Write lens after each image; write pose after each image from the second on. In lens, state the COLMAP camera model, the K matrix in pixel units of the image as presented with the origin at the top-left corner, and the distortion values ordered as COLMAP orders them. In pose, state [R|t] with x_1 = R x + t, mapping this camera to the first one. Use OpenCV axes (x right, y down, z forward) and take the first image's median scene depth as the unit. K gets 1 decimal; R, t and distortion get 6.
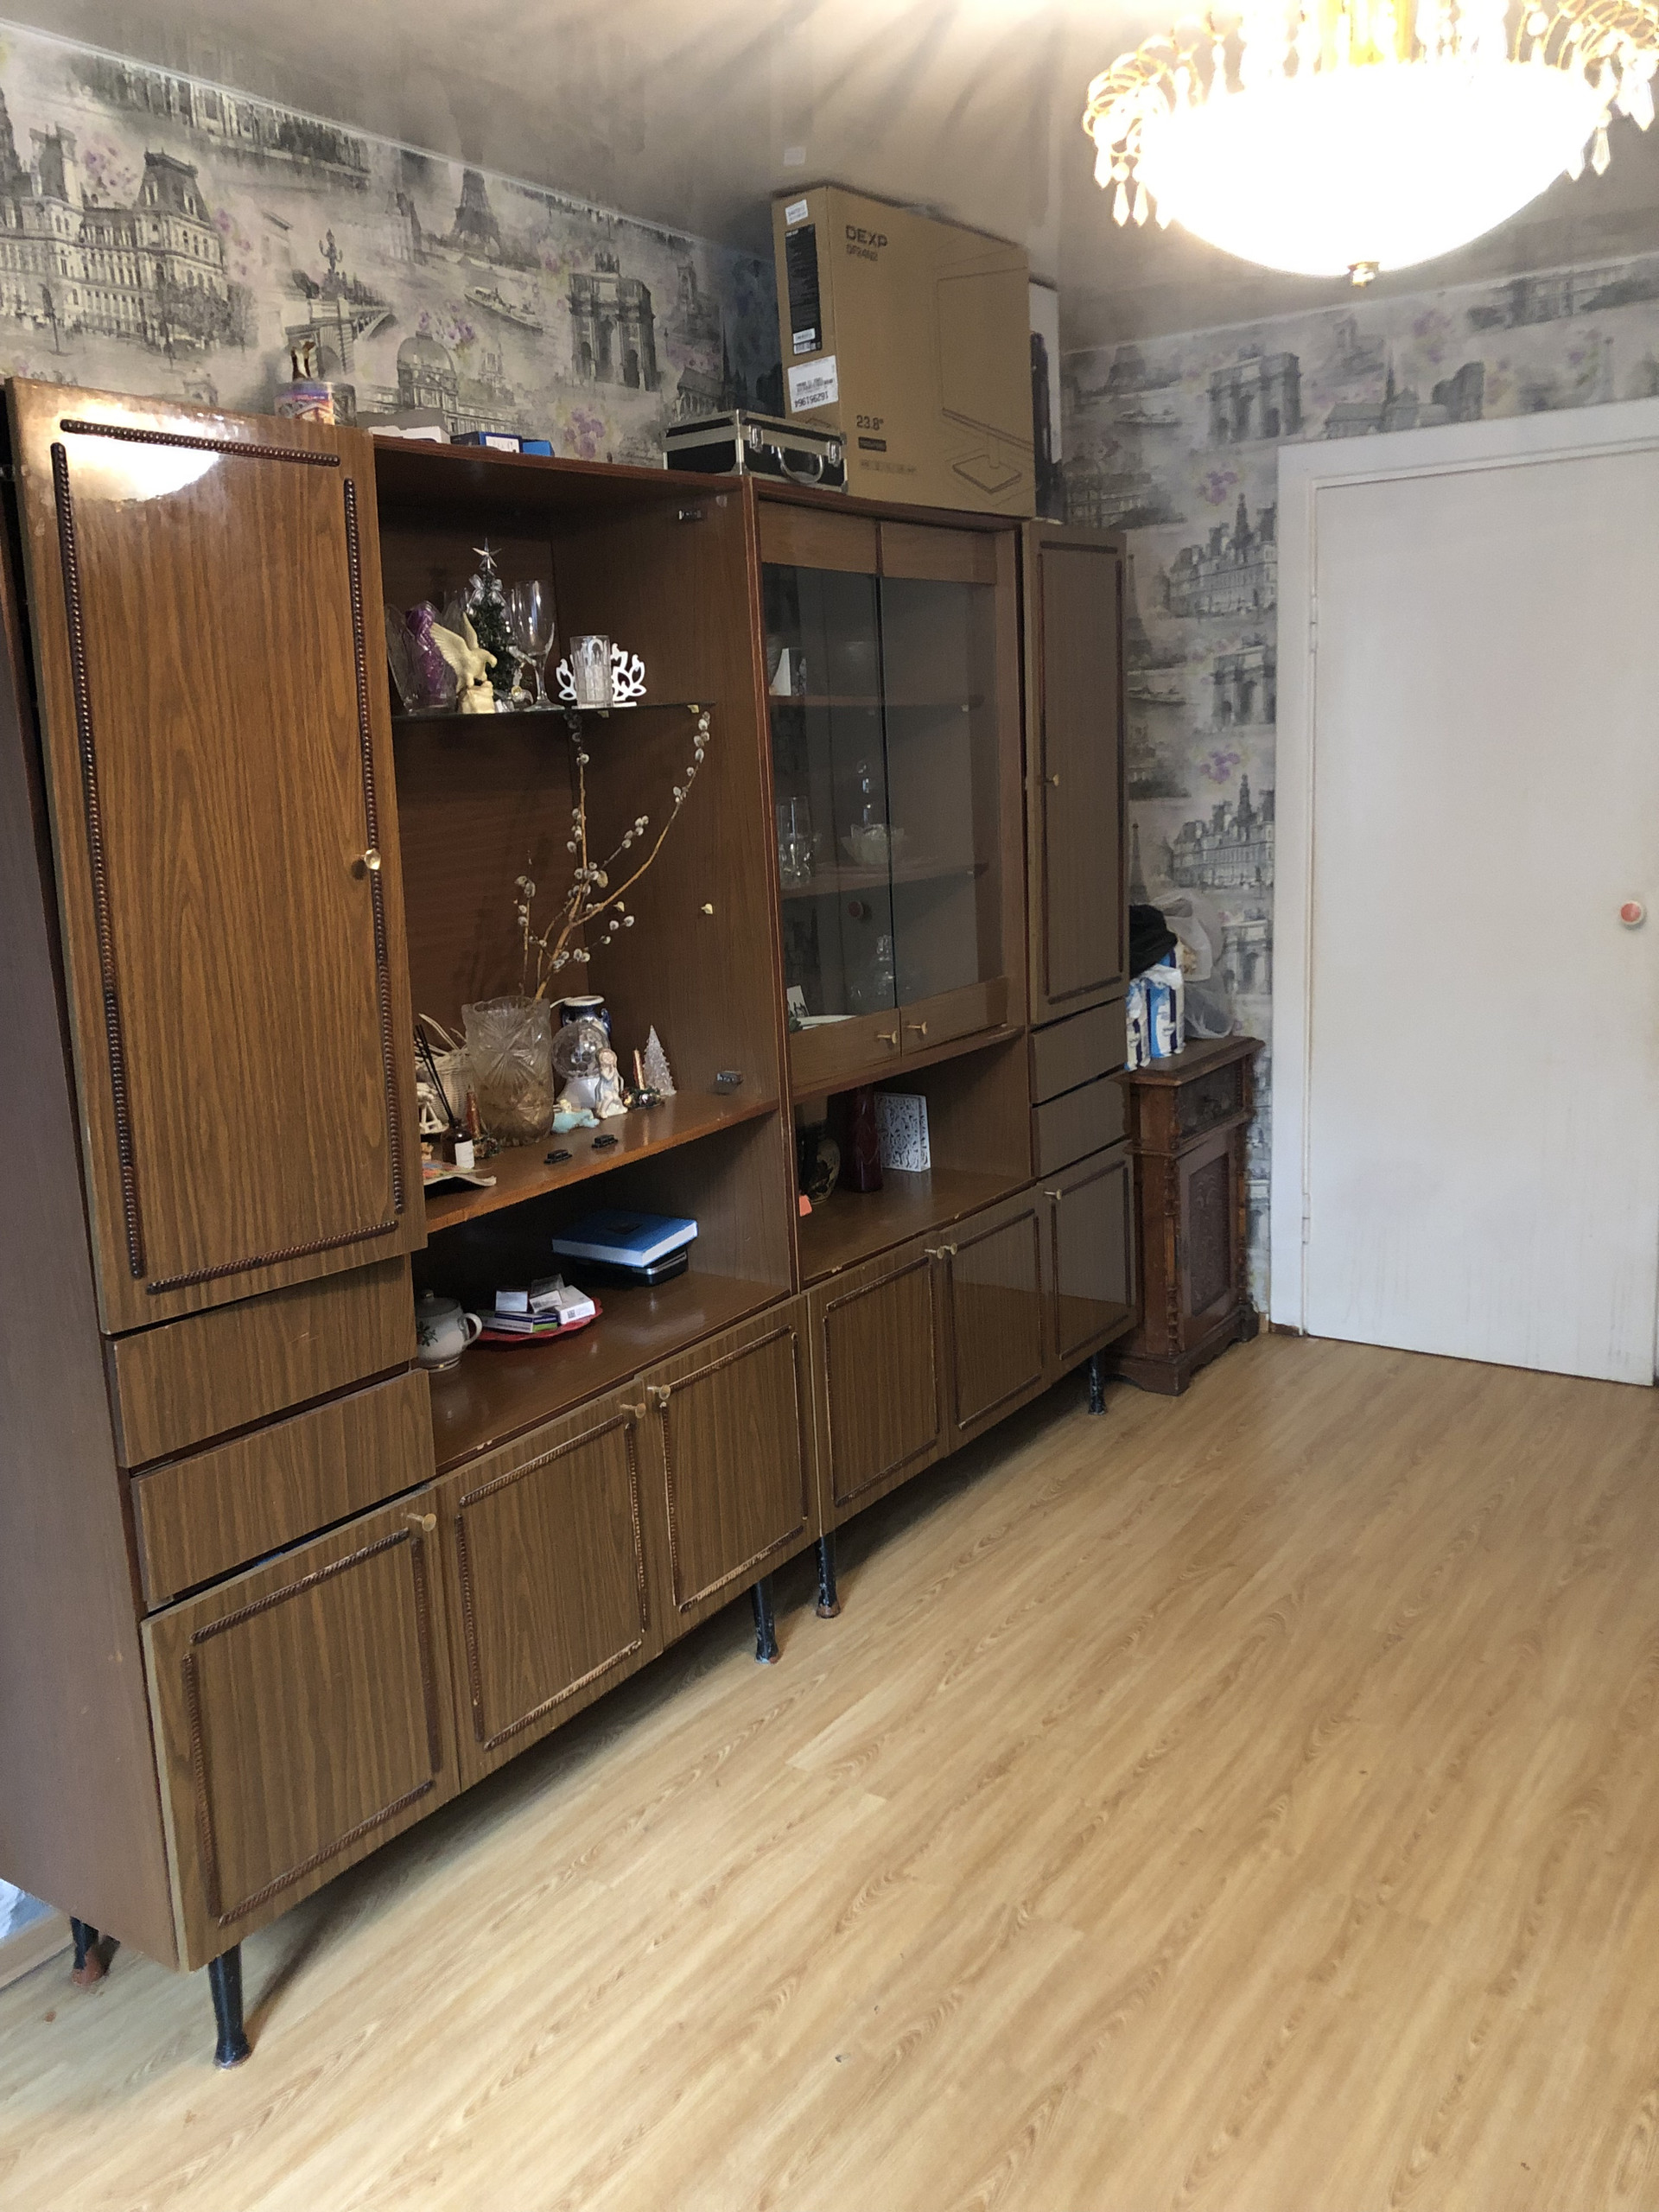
lens RADIAL K [[1807.7, 0, 825.1], [0, 1807.7, 1108.6], [0, 0, 1]] dist [0.047345, -0.036854]
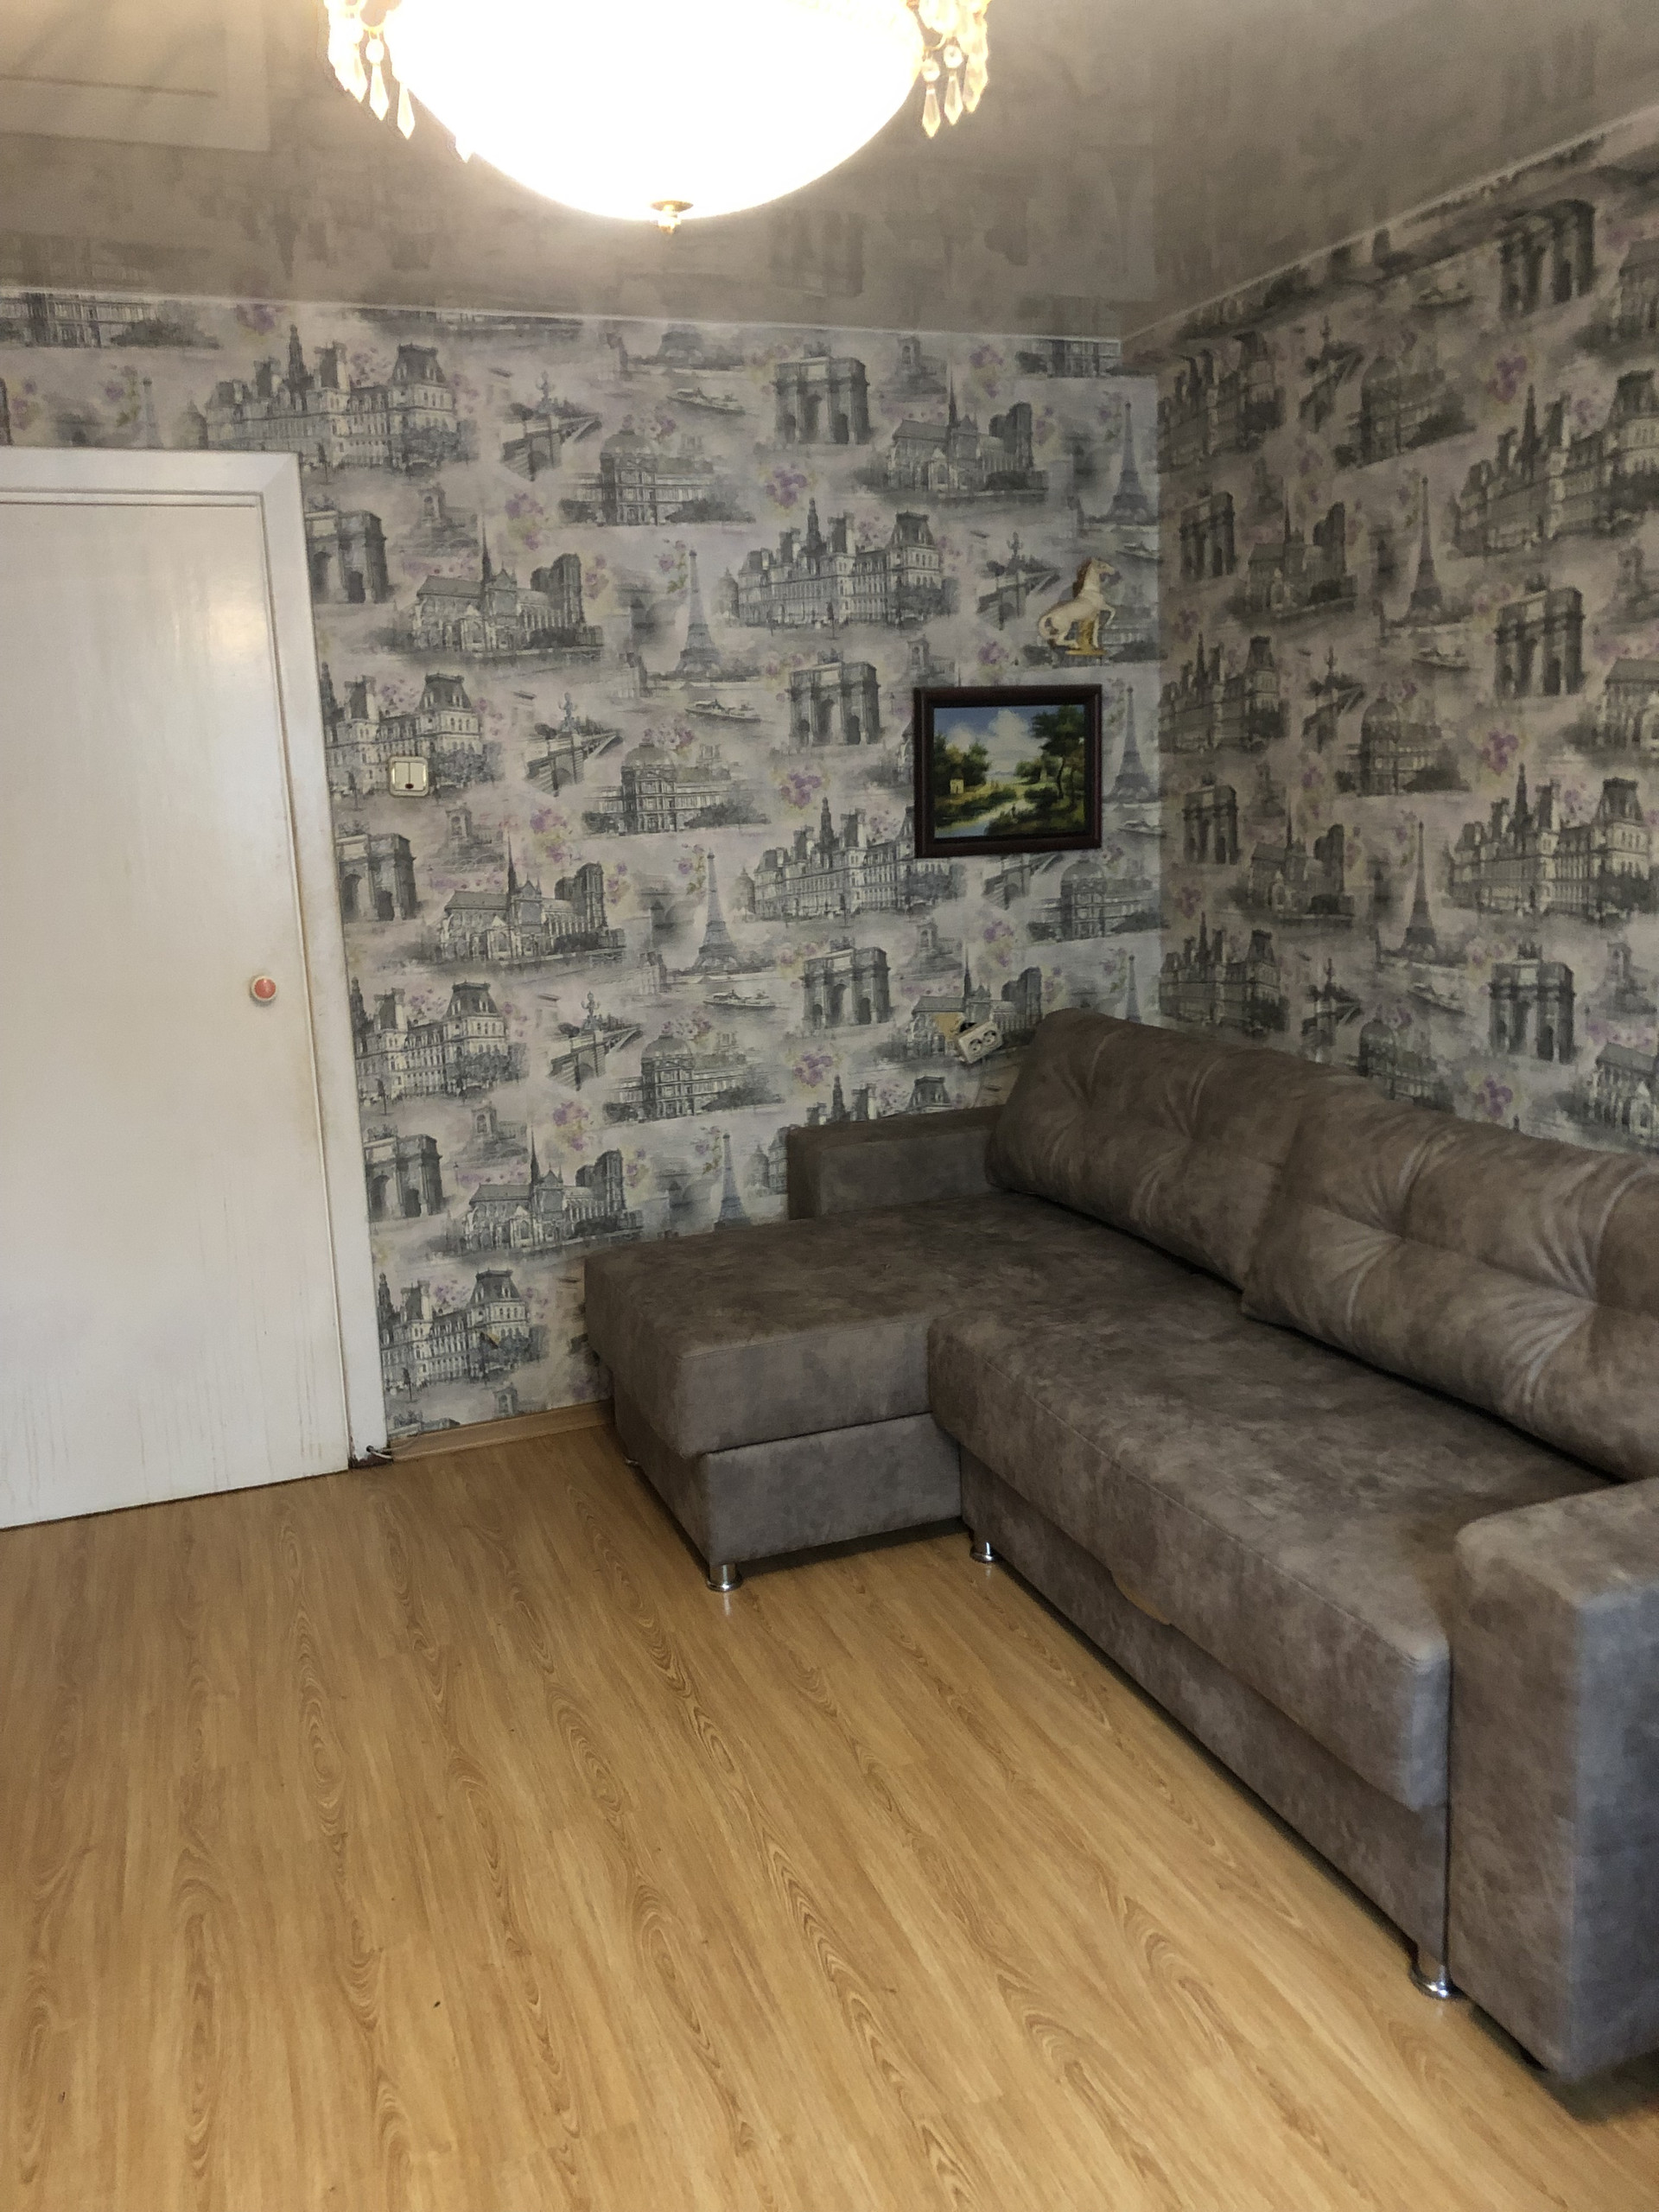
lens RADIAL K [[1807.7, 0, 829.0], [0, 1807.7, 1104.3], [0, 0, 1]] dist [0.047345, -0.036854]
pose [[0.578803, -0.139815, 0.803392, -0.183152], [0.178172, 0.983072, 0.042721, -0.042613], [-0.795765, 0.118415, 0.593916, 0.243736]]
